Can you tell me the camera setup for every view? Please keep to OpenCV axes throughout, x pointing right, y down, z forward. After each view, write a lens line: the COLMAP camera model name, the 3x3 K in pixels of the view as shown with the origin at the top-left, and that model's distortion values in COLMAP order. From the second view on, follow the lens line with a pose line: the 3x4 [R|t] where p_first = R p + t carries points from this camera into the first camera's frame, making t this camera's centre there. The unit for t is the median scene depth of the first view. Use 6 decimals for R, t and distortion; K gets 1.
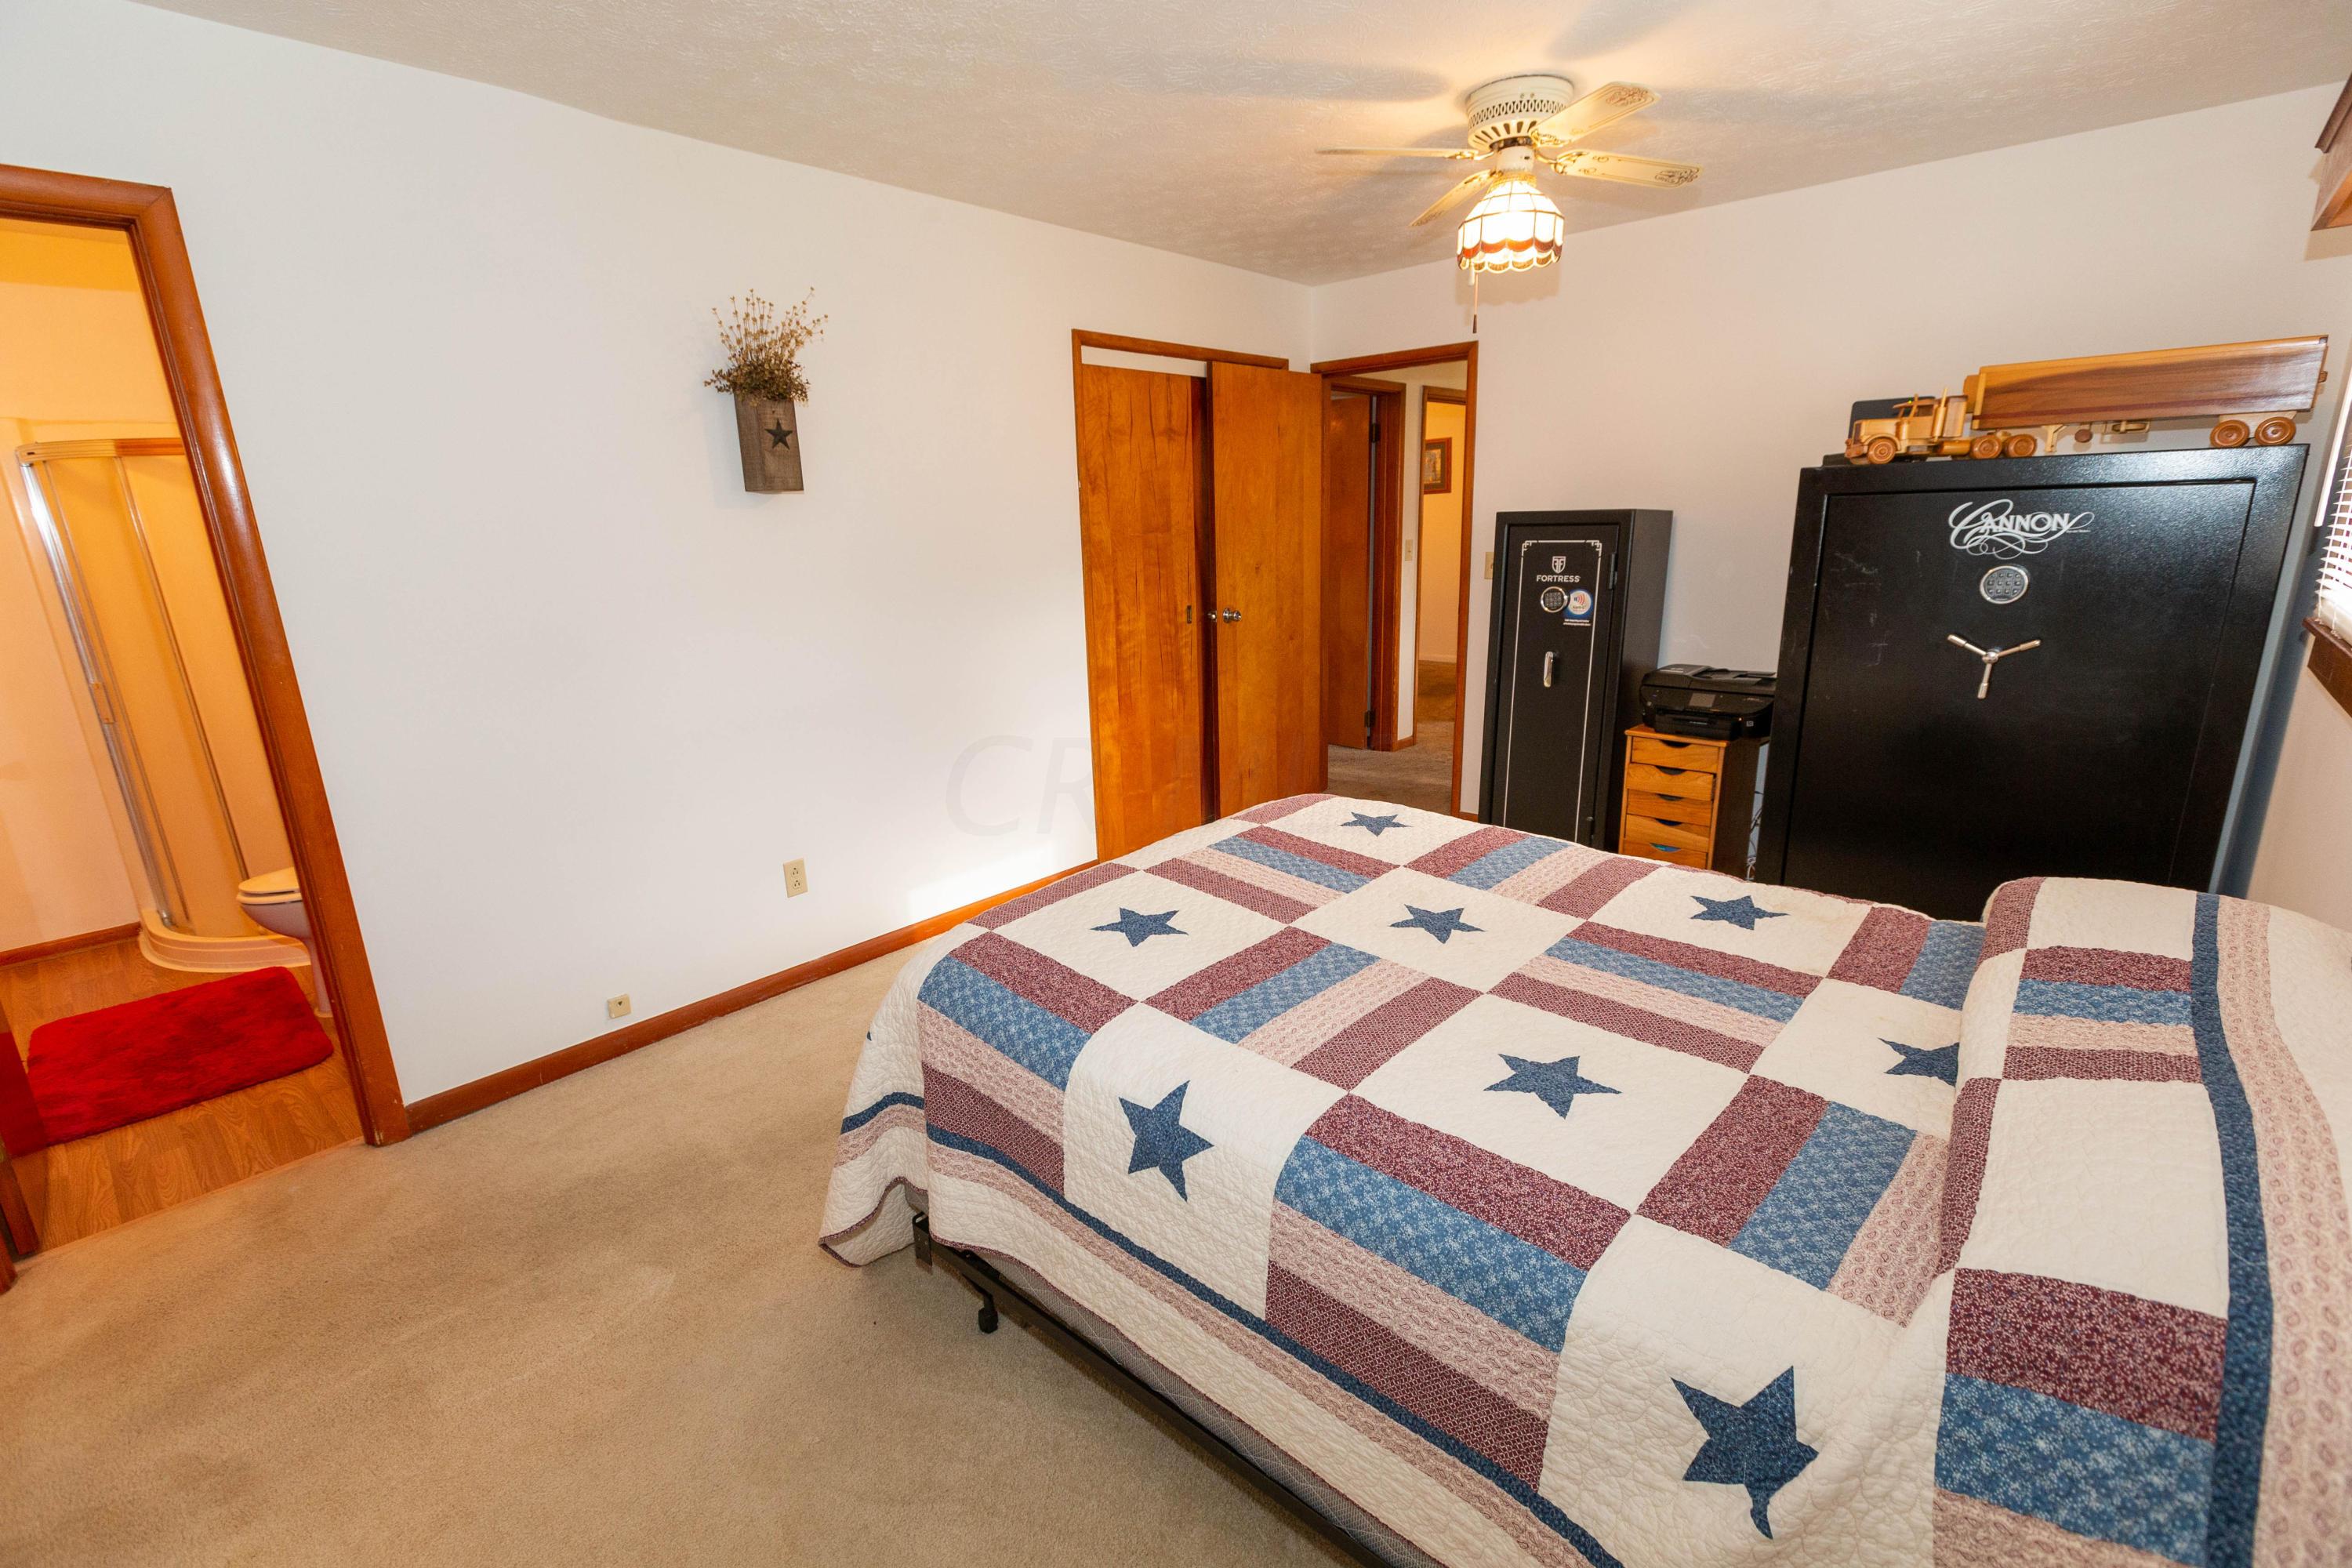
lens RADIAL K [[1036.2, 0, 1177.7], [0, 1036.2, 785.7], [0, 0, 1]] dist [-0.001476, -0.000212]
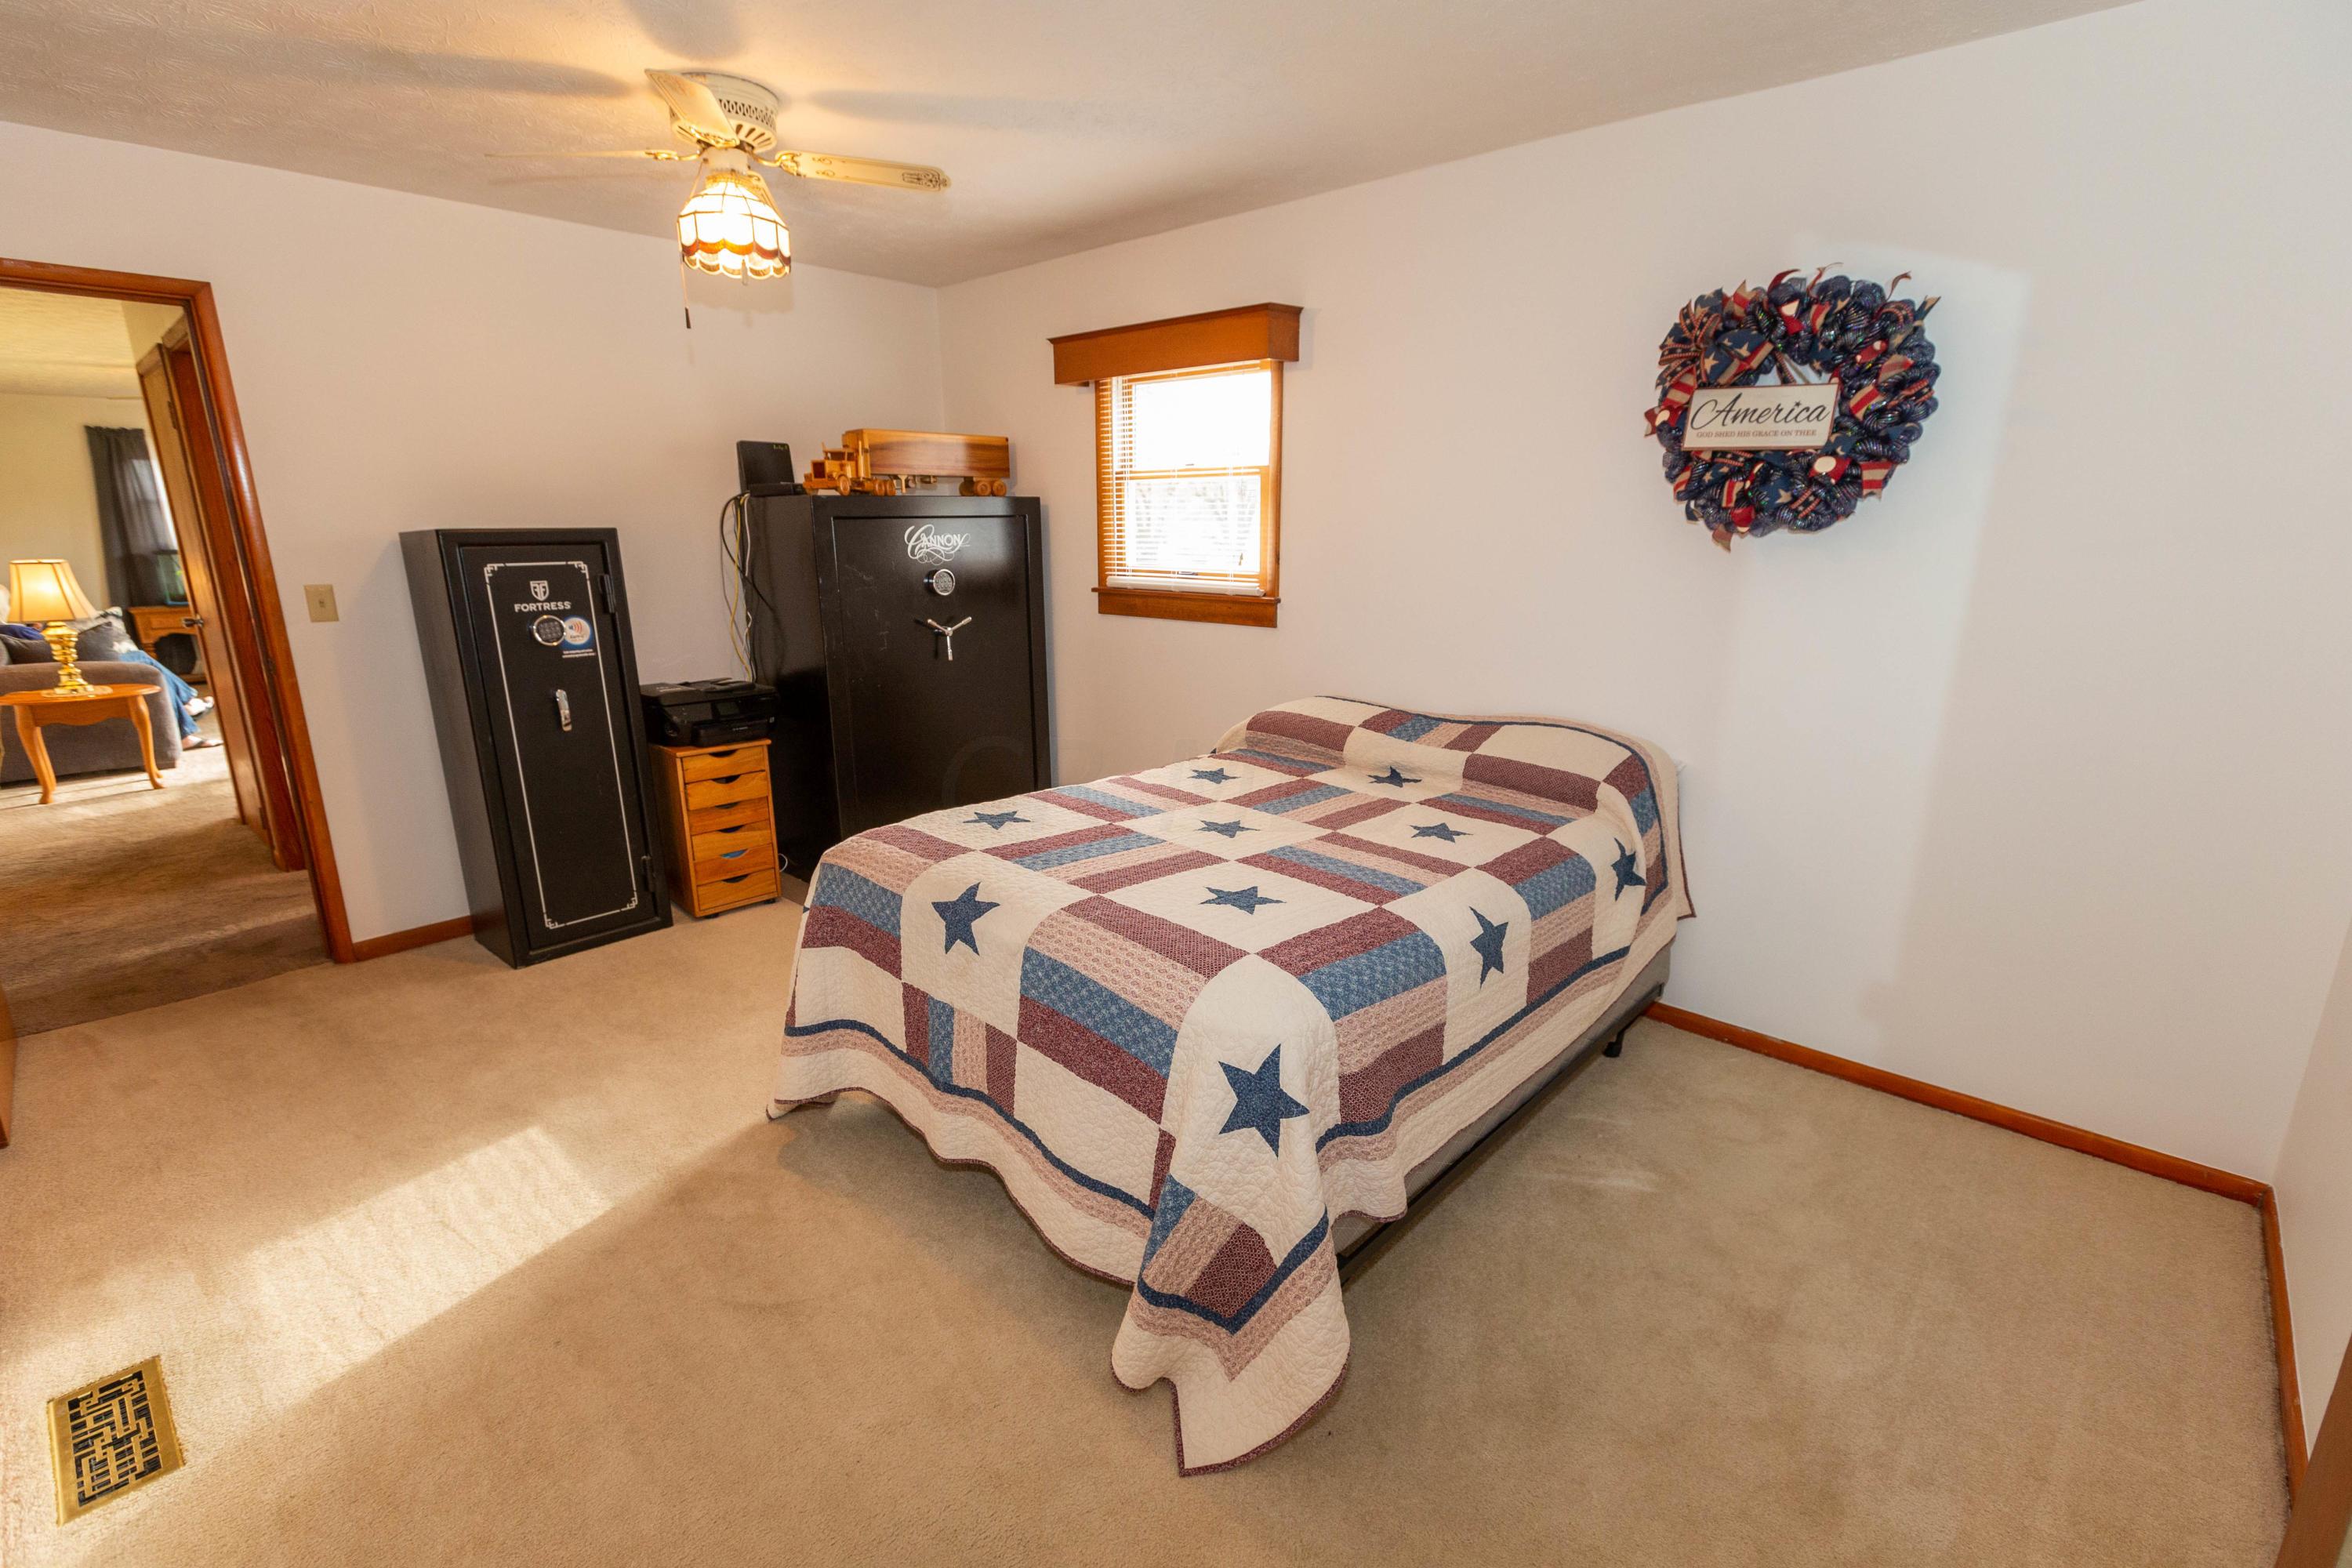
lens RADIAL K [[1052.8, 0, 1180.1], [0, 1052.8, 791.9], [0, 0, 1]] dist [0.000559, -0.000039]
pose [[0.029139, -0.224144, 0.974120, -0.707183], [0.256827, 0.943496, 0.209415, -0.140521], [-0.966018, 0.244079, 0.085059, 0.621910]]
